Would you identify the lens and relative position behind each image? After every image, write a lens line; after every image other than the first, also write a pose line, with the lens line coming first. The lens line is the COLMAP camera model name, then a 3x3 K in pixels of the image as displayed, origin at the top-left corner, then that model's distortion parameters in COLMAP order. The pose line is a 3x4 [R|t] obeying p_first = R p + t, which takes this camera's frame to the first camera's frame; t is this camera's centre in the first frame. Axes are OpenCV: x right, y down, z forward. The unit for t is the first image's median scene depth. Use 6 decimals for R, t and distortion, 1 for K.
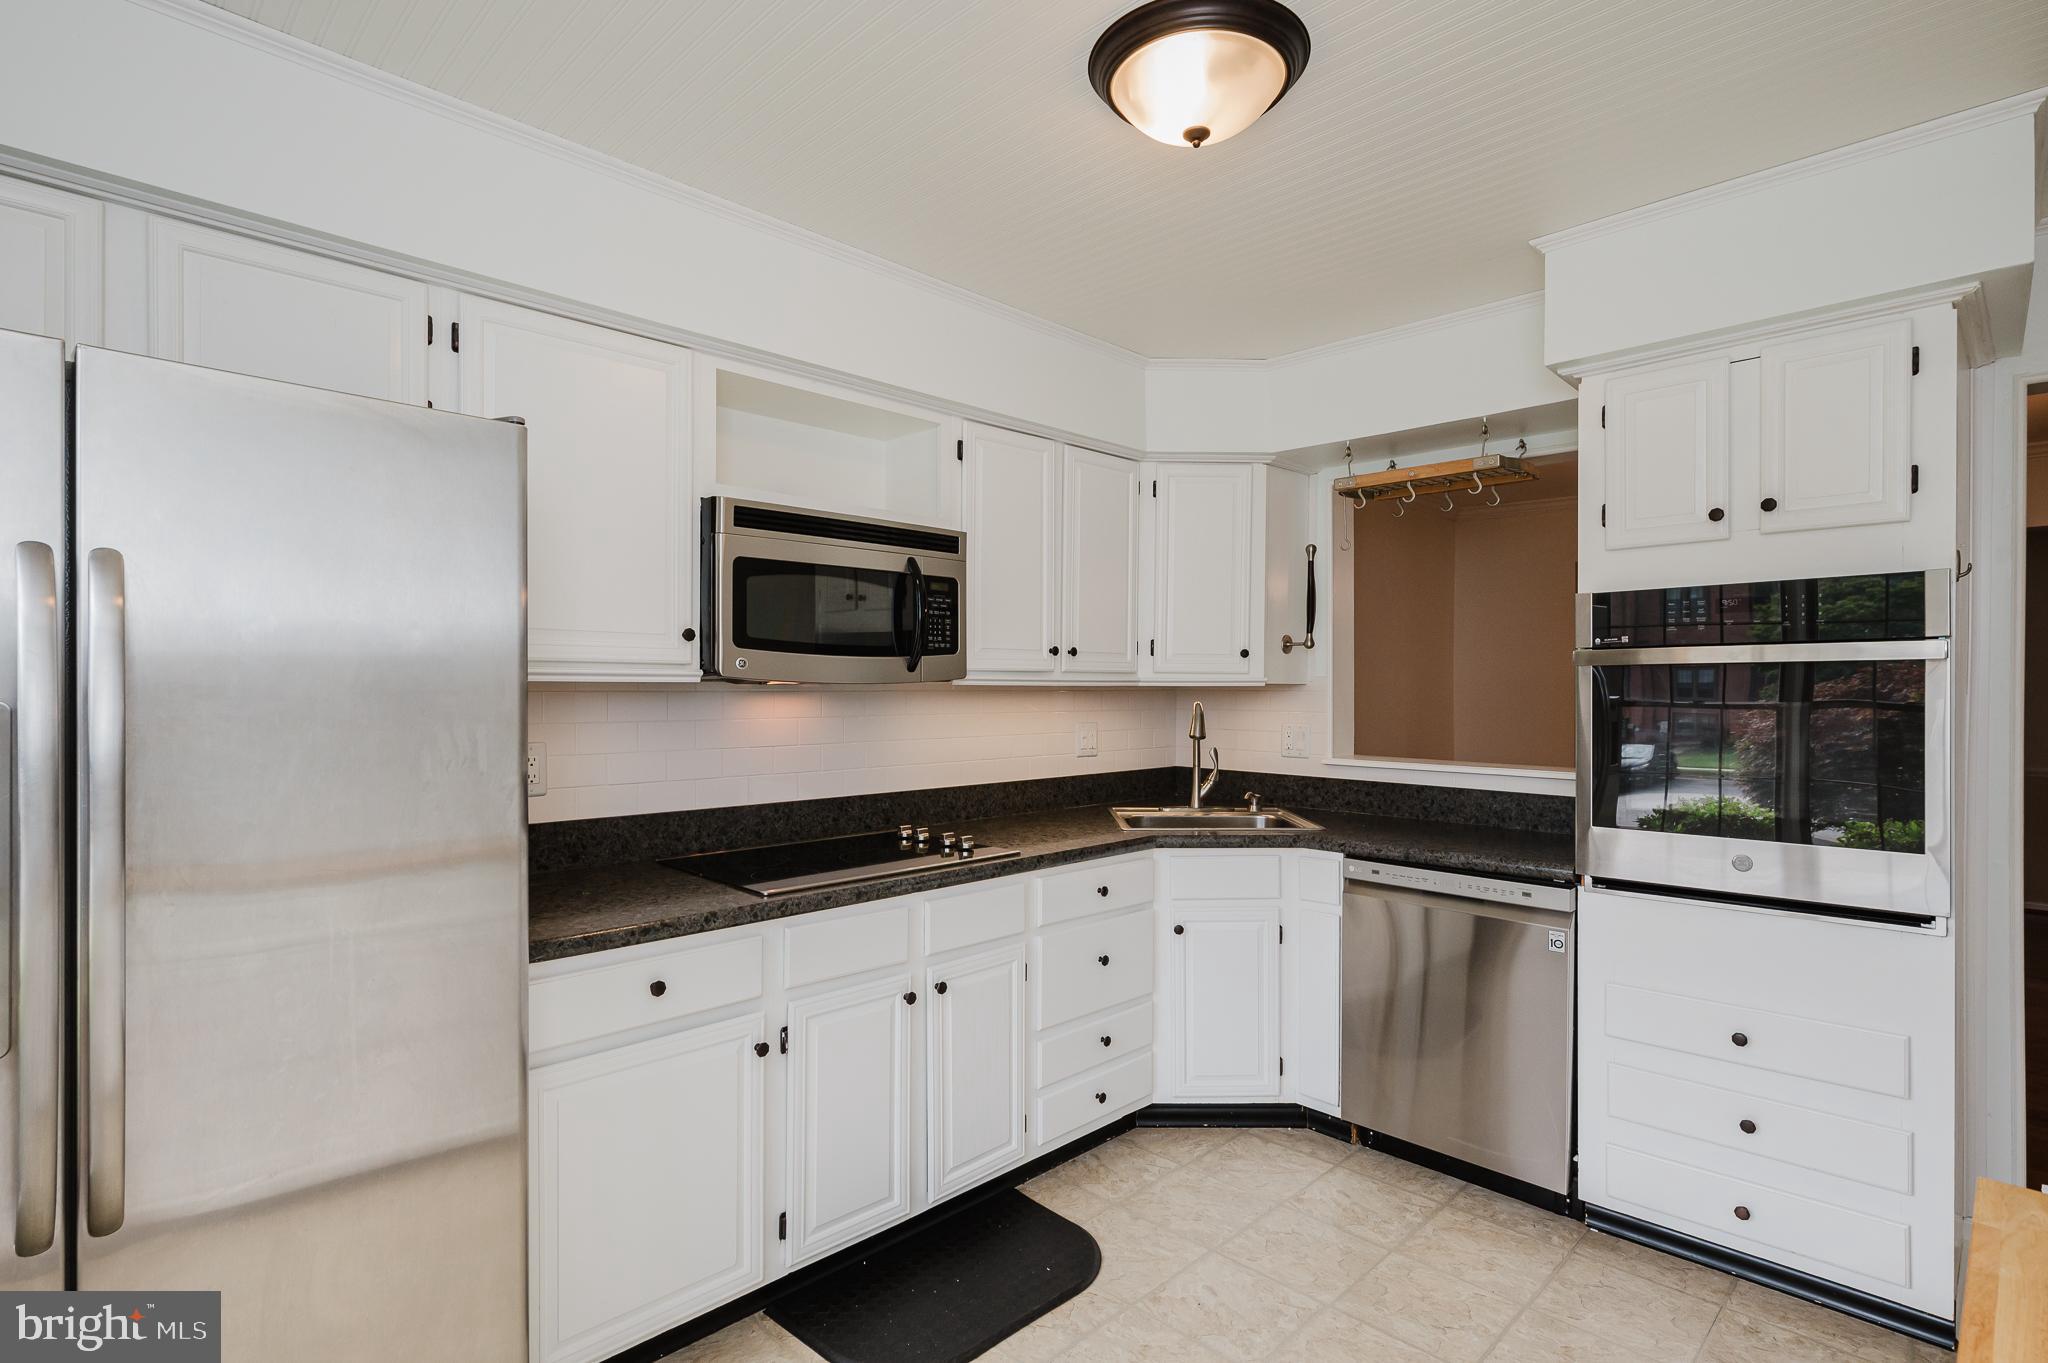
lens RADIAL K [[1006.9, 0, 1033.0], [0, 1006.9, 689.8], [0, 0, 1]] dist [0.003217, -0.003214]
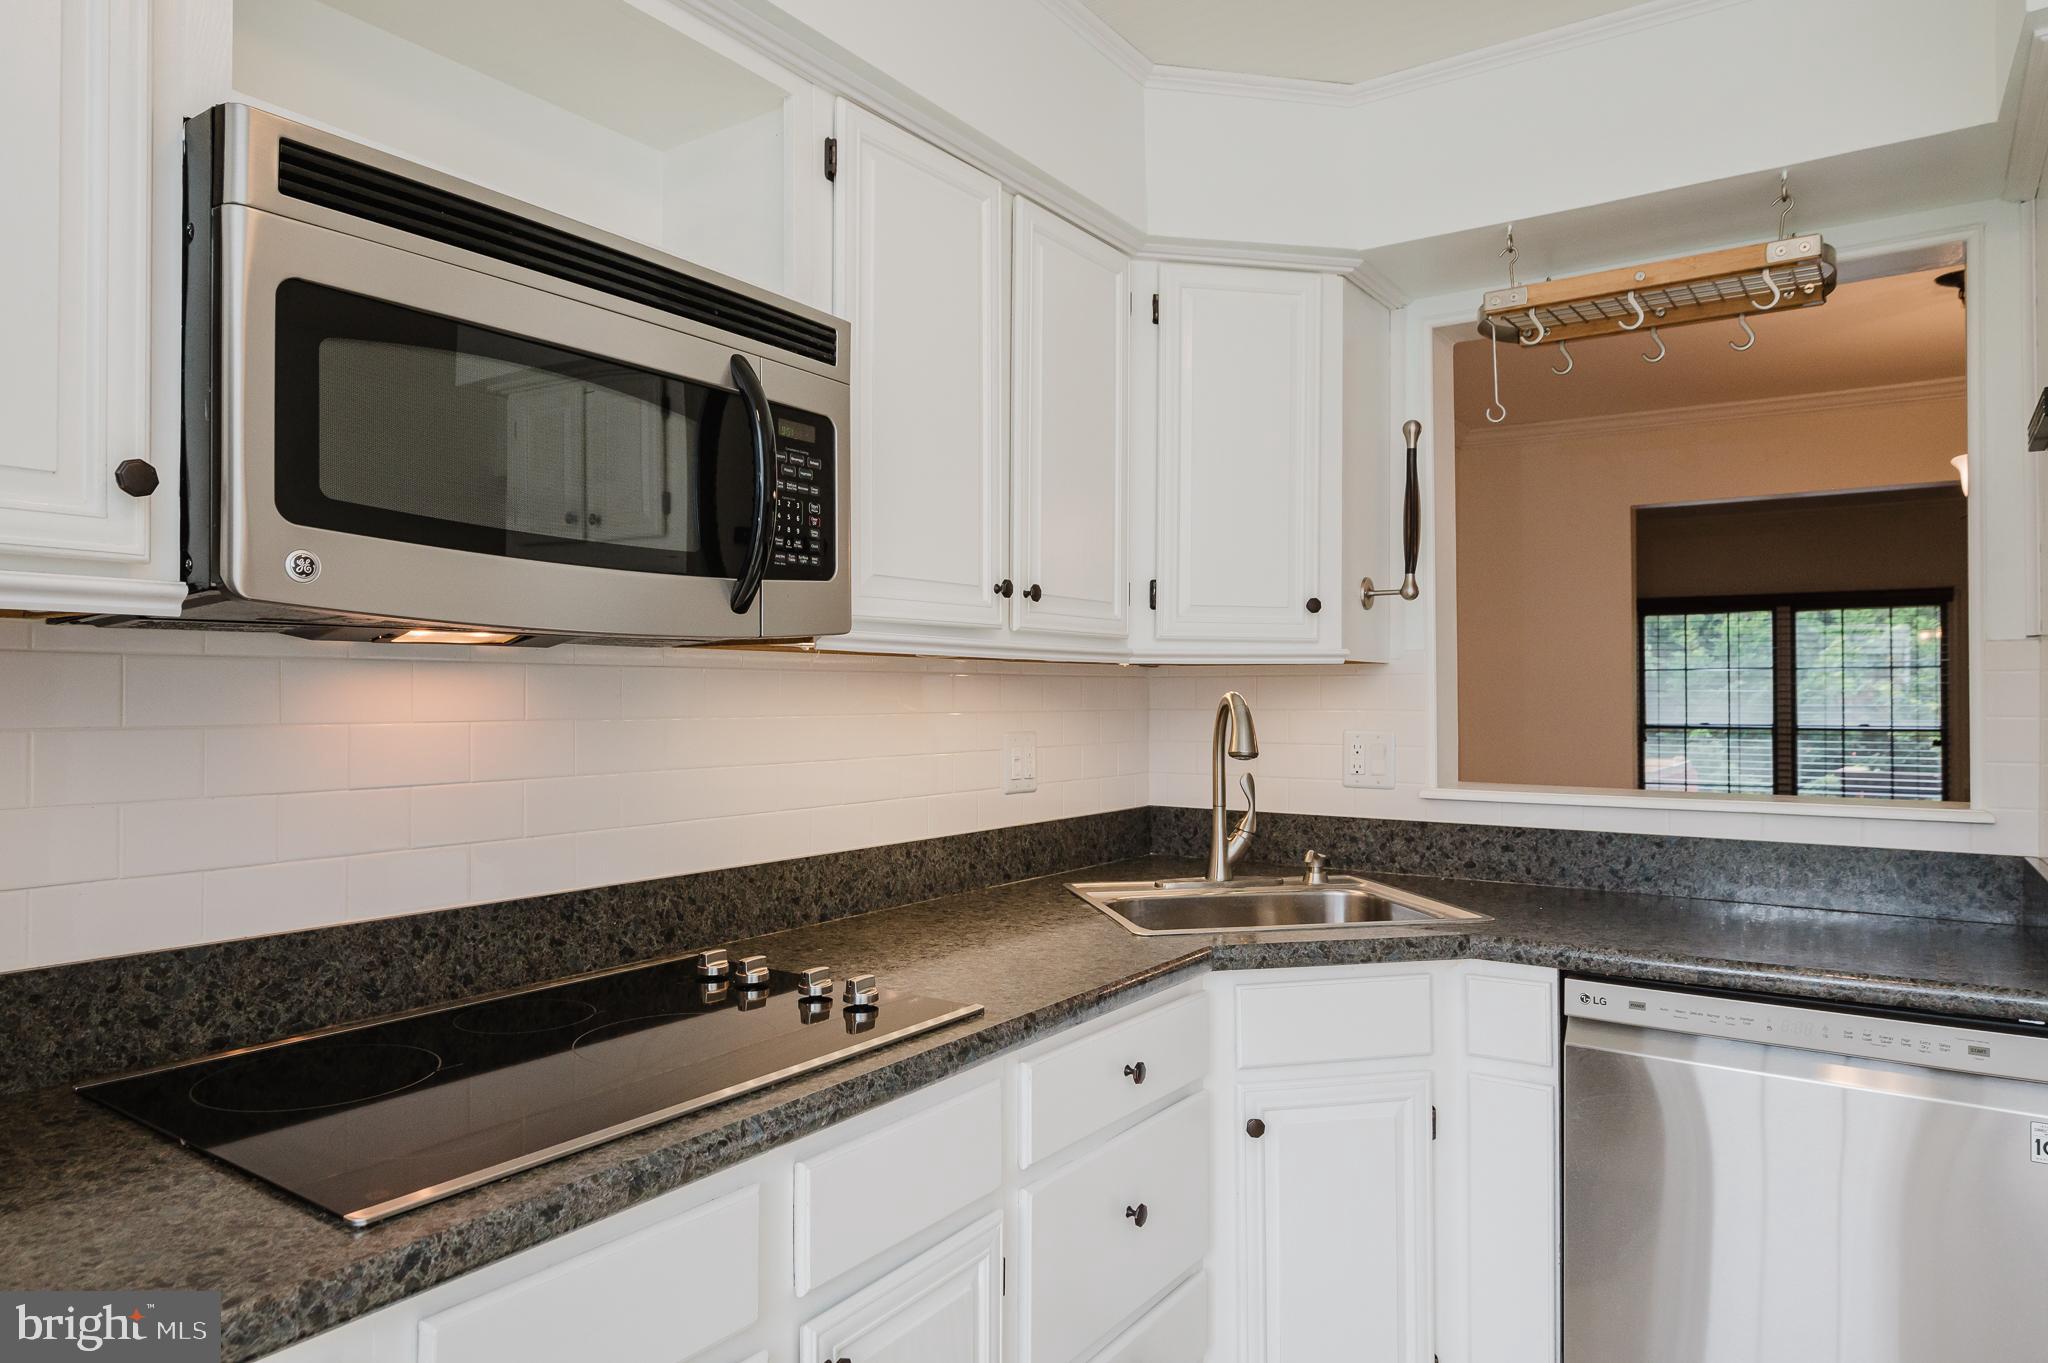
lens RADIAL K [[1259.5, 0, 1024.0], [0, 1259.5, 681.5], [0, 0, 1]] dist [0.005249, 0.003246]
pose [[0.984383, -0.003200, 0.176010, -0.083872], [0.006216, 0.999843, -0.016583, 0.019566], [-0.175929, 0.017418, 0.984249, 0.379469]]
